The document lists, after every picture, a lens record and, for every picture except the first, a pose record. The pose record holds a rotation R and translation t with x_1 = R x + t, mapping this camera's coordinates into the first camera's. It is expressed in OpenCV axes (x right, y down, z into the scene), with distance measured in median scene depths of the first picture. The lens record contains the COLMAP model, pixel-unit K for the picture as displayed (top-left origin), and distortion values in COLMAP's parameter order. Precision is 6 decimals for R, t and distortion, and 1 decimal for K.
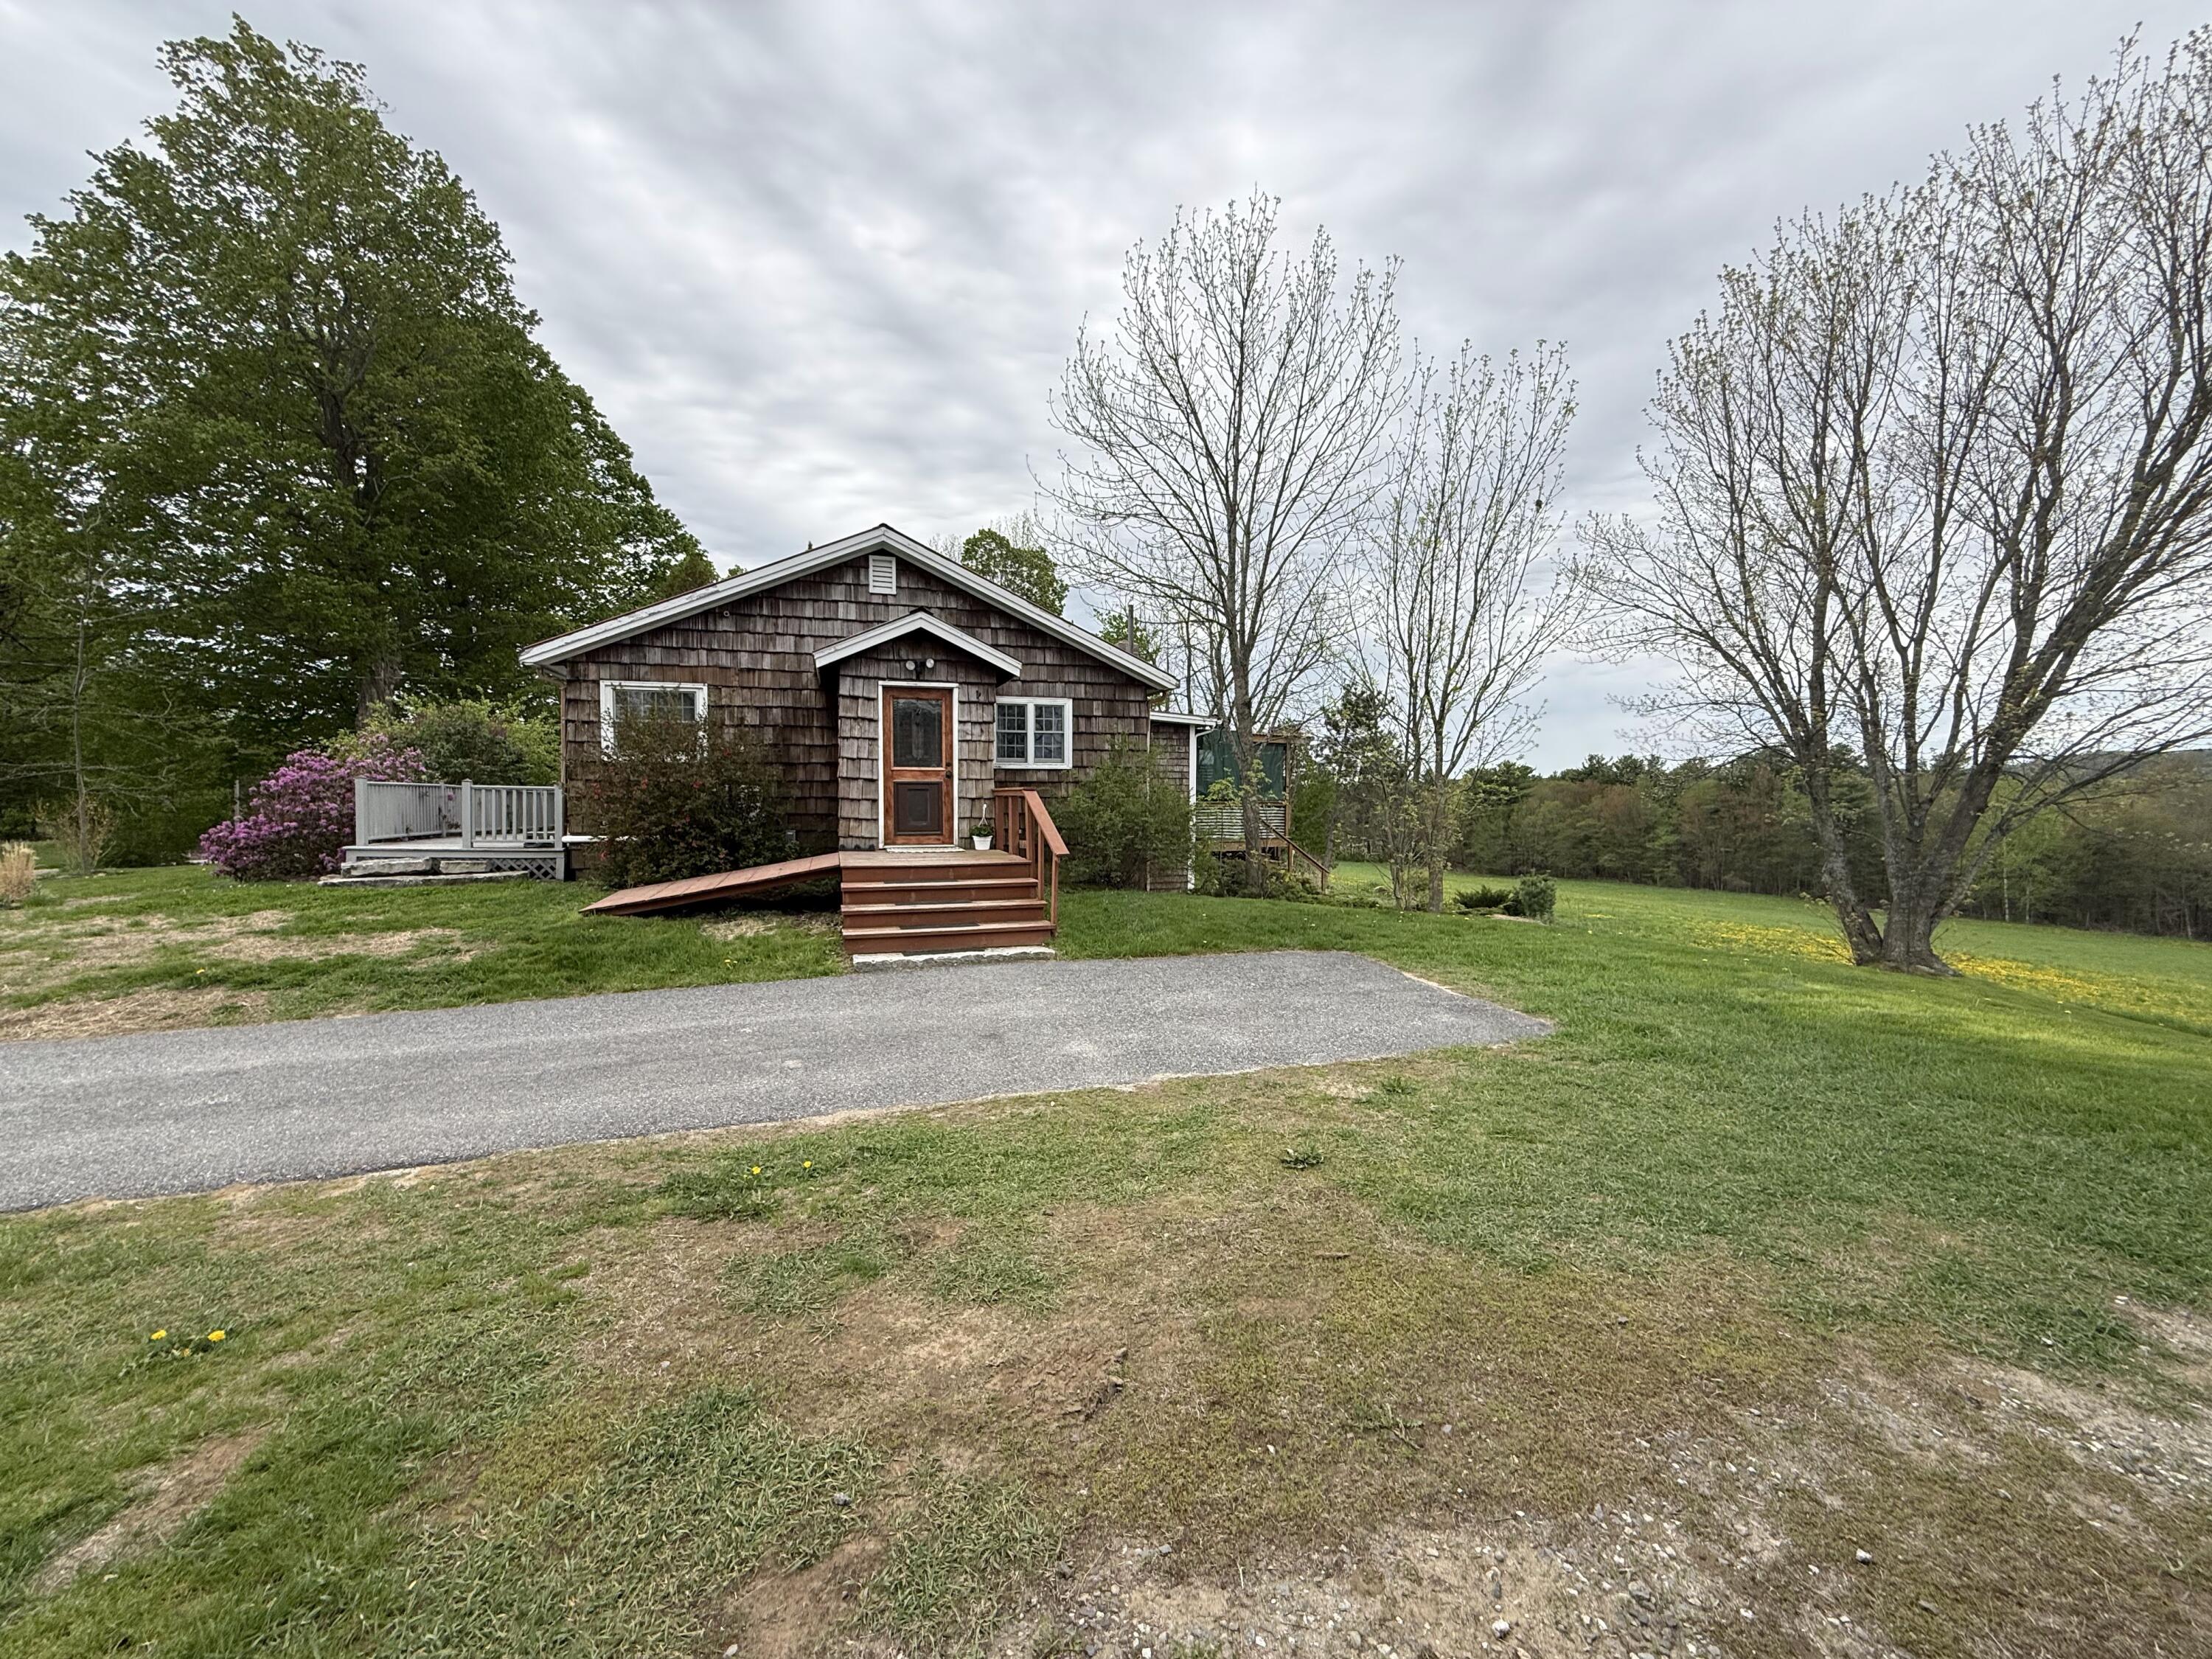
lens RADIAL K [[870.0, 0, 1104.9], [0, 870.0, 832.5], [0, 0, 1]] dist [-0.001748, 0.000337]
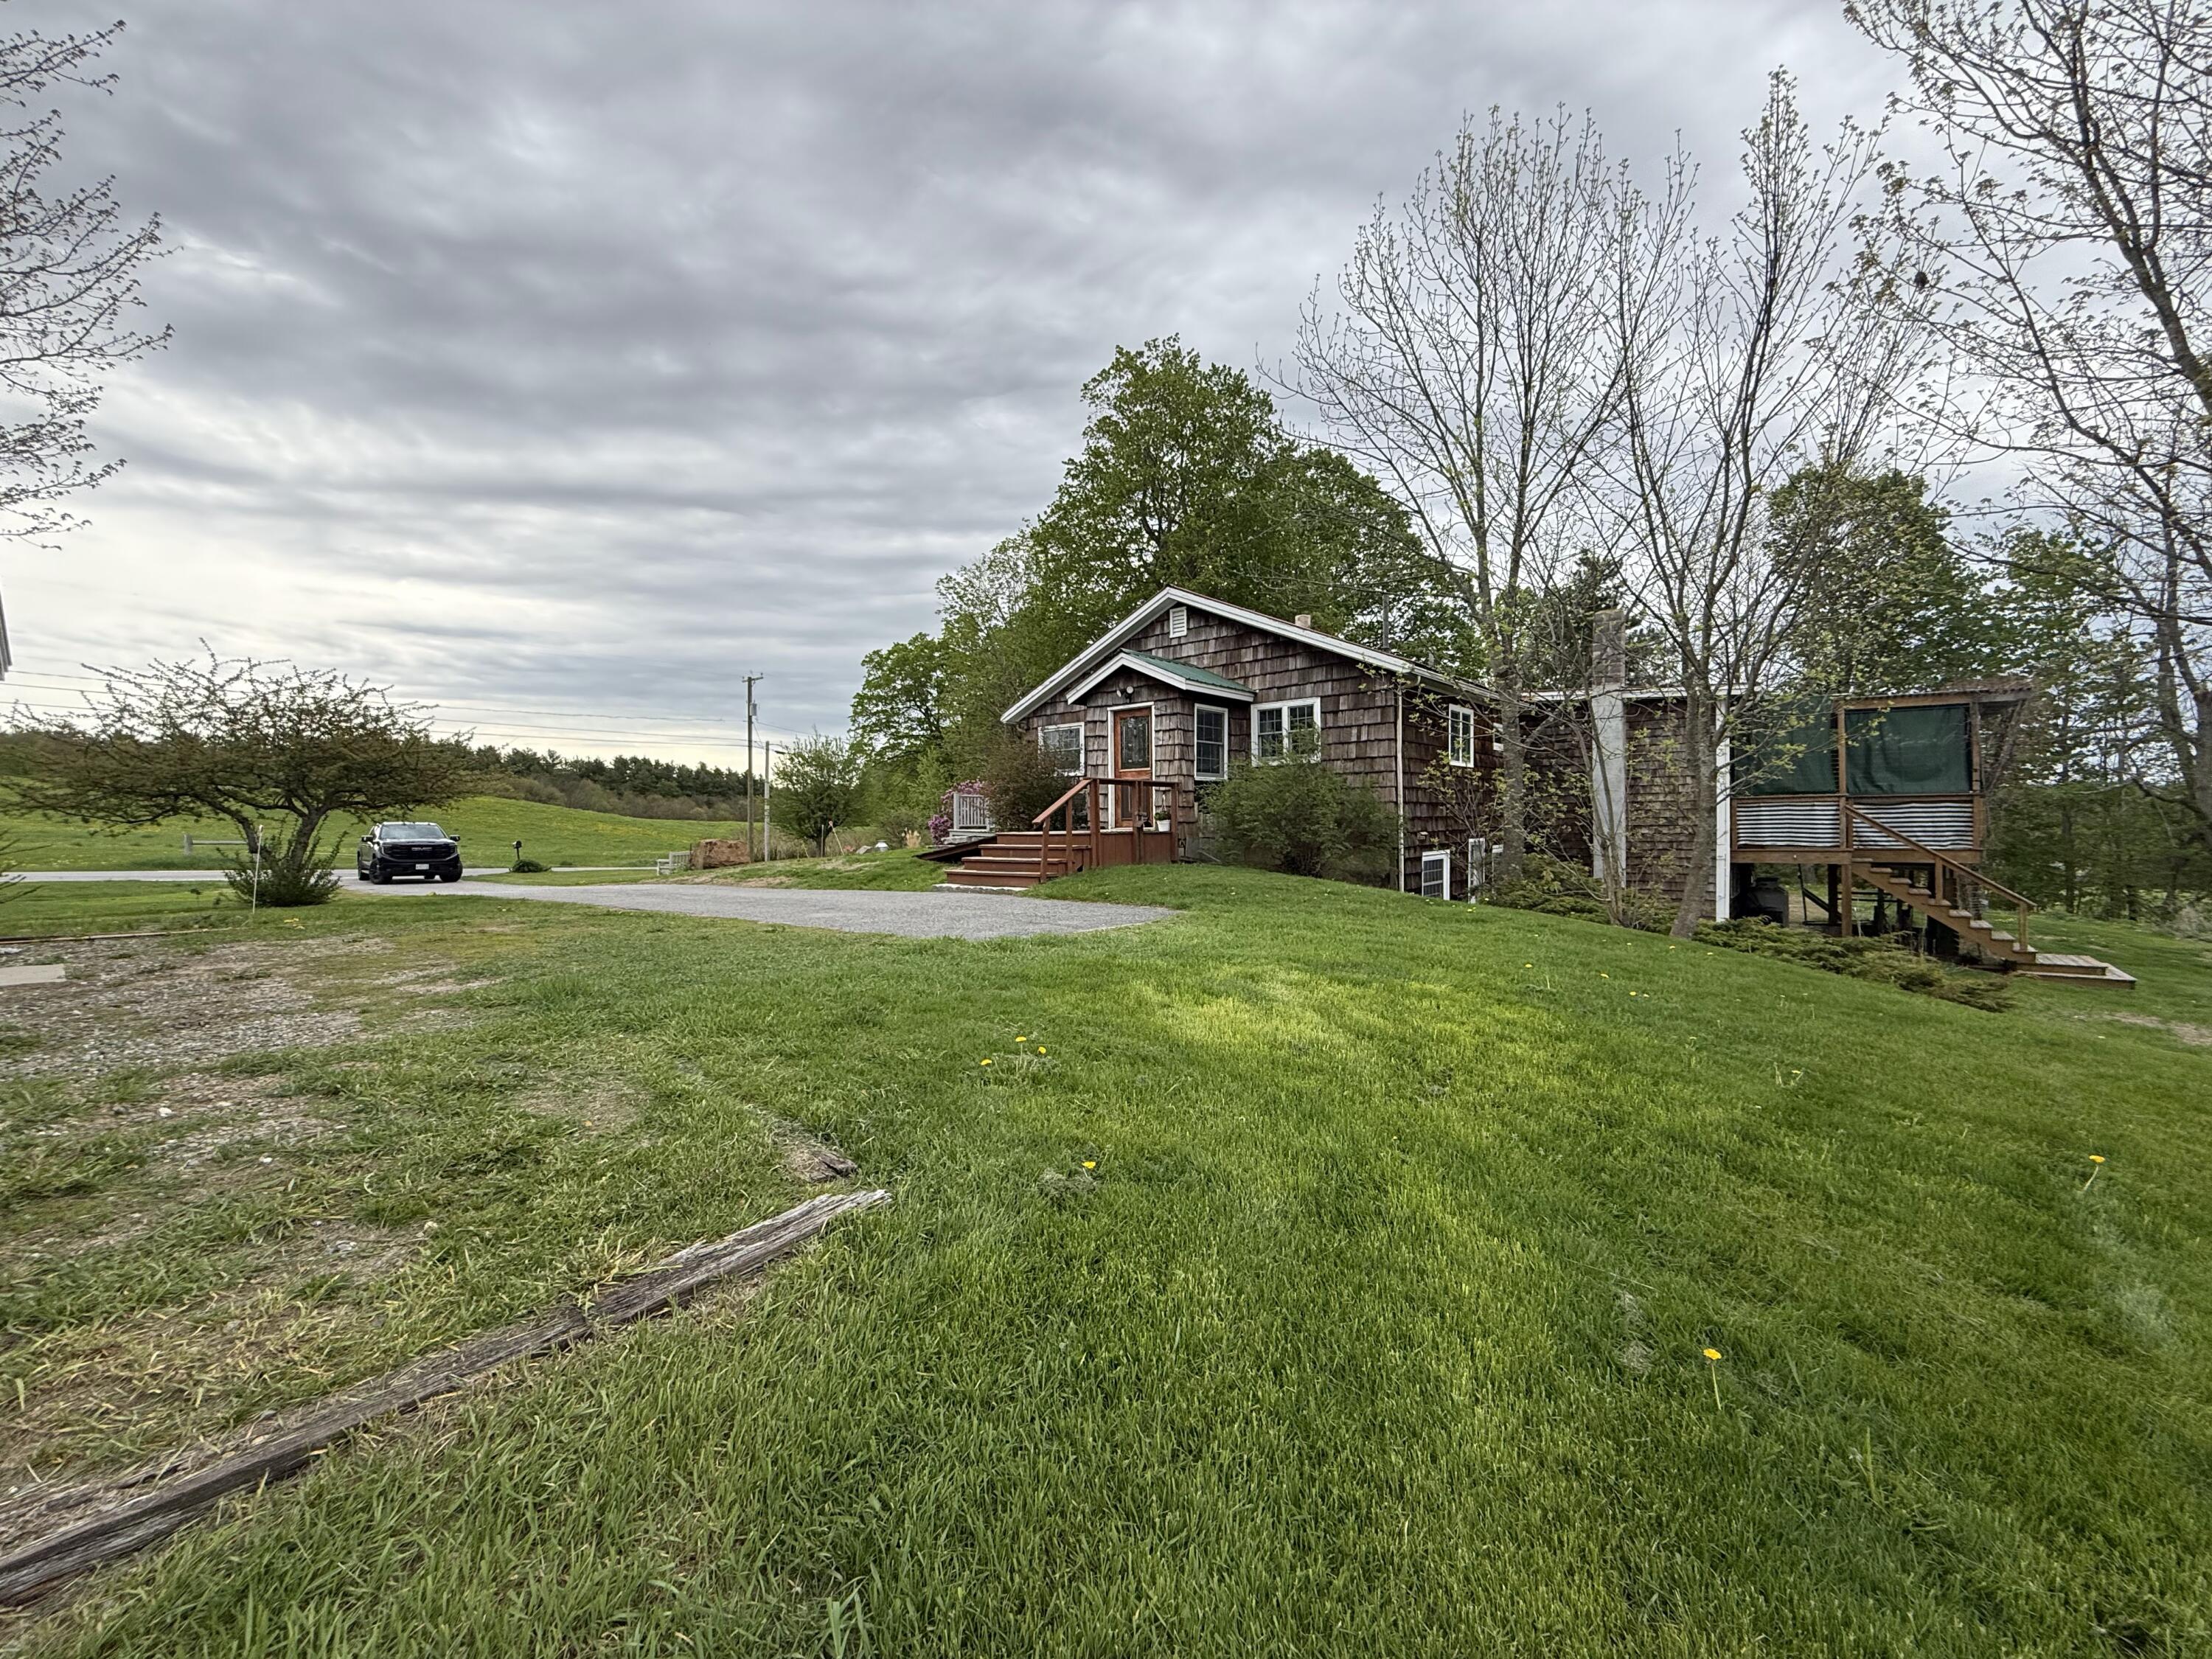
lens RADIAL K [[870.0, 0, 1107.0], [0, 870.0, 825.7], [0, 0, 1]] dist [-0.001748, 0.000337]
pose [[0.539827, -0.006012, -0.841754, 0.772243], [-0.026155, 0.999372, -0.023910, 0.038959], [0.841369, 0.034923, 0.539331, 0.225665]]
